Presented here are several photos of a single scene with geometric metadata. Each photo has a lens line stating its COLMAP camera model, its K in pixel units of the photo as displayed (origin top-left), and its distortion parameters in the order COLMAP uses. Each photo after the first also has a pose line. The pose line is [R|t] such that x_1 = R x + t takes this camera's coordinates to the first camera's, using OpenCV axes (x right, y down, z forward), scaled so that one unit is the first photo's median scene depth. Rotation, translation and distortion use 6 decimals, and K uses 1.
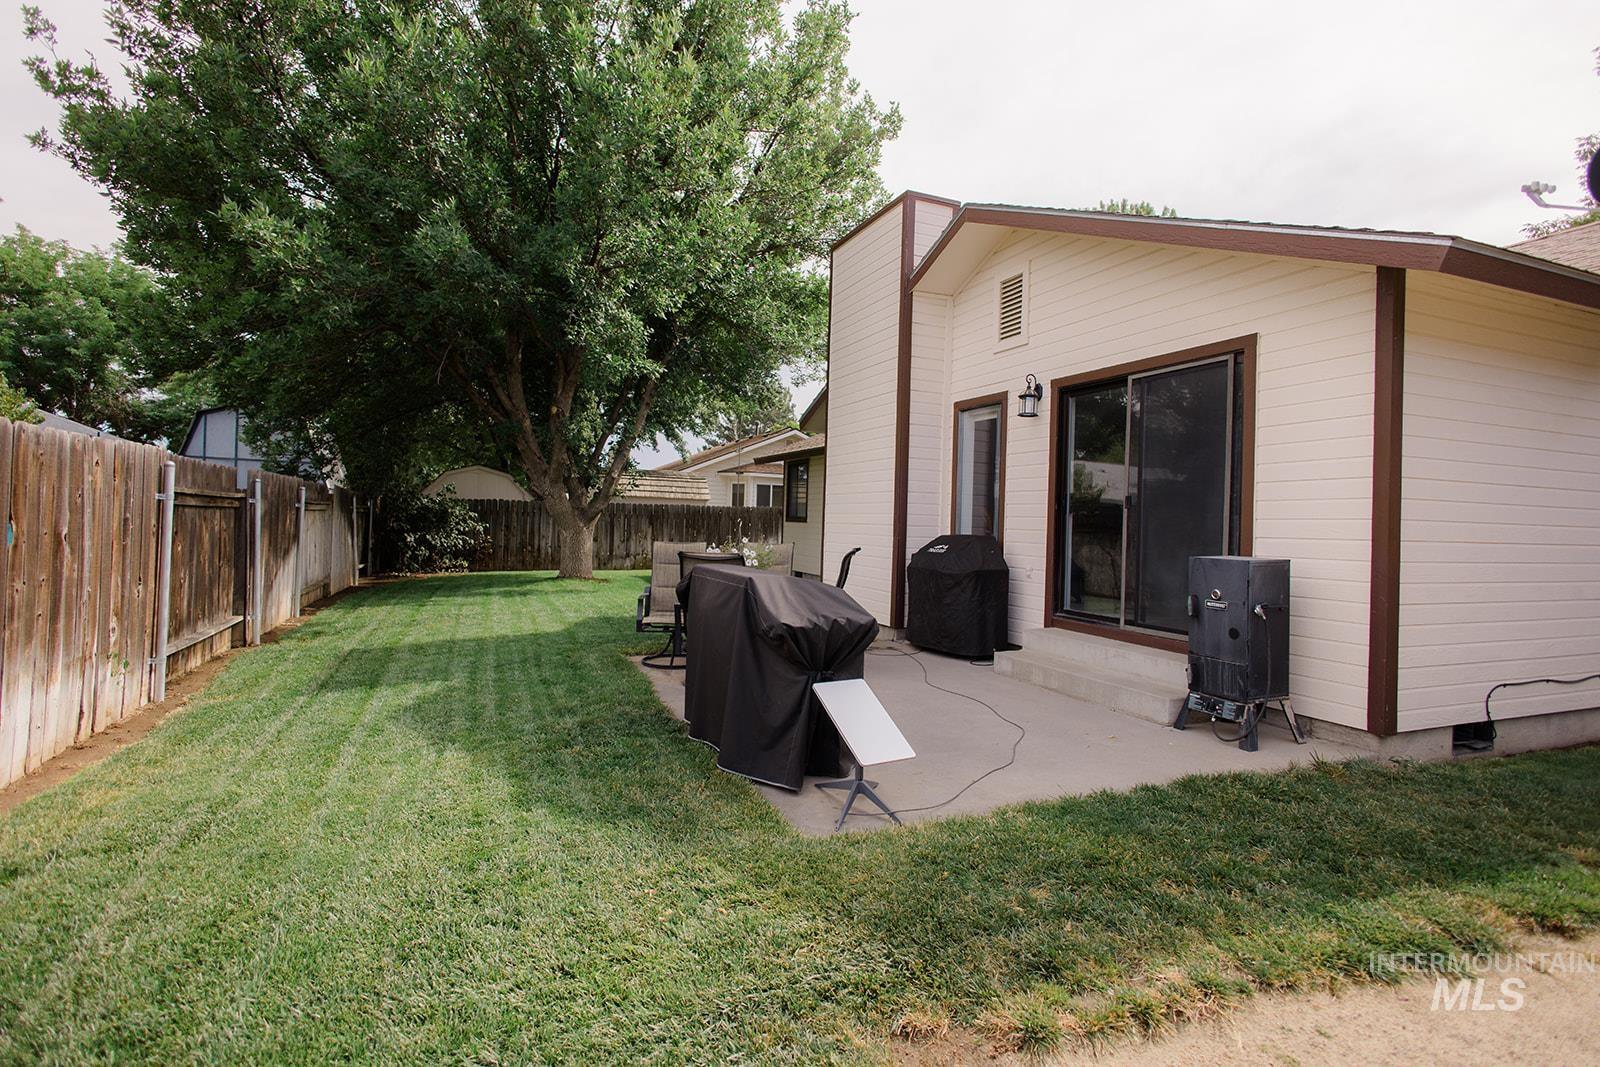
lens RADIAL K [[767.0, 0, 801.9], [0, 767.0, 517.6], [0, 0, 1]] dist [0.000406, 0.000580]
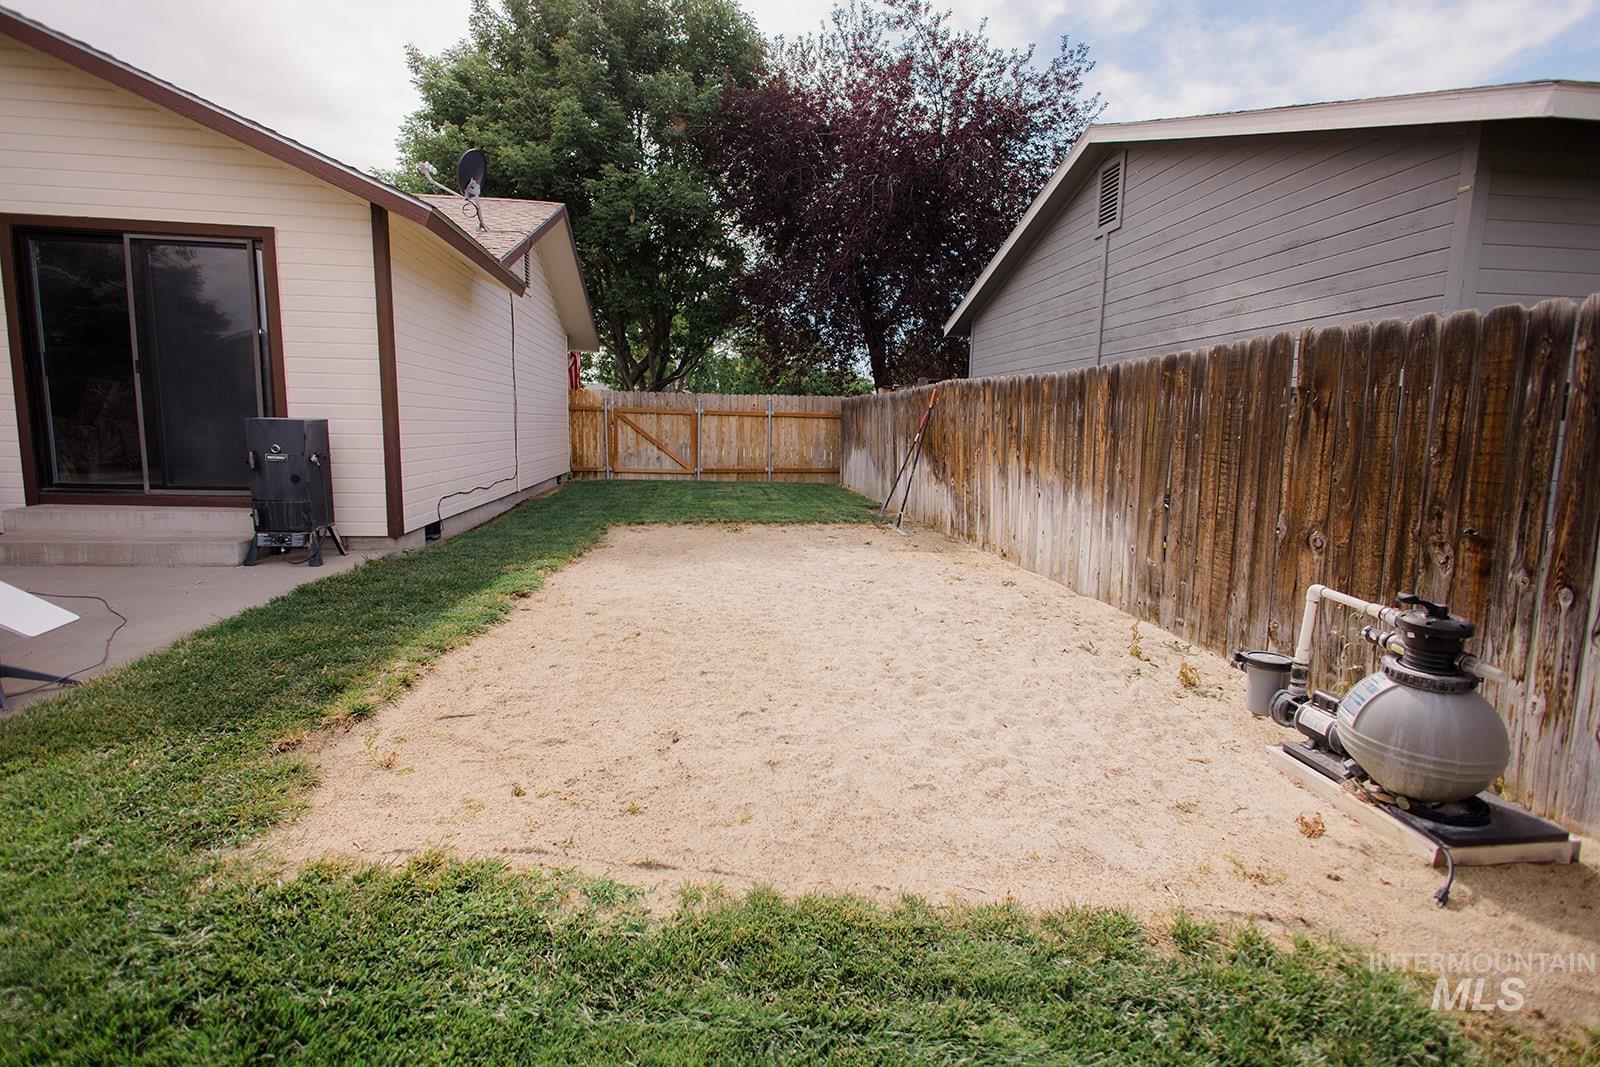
lens RADIAL K [[717.3, 0, 784.7], [0, 717.3, 524.5], [0, 0, 1]] dist [0.011256, -0.000014]
pose [[0.271718, -0.155406, 0.949747, -0.346517], [-0.018006, 0.985882, 0.166471, 0.013155], [-0.962209, -0.062334, 0.265083, -0.089361]]
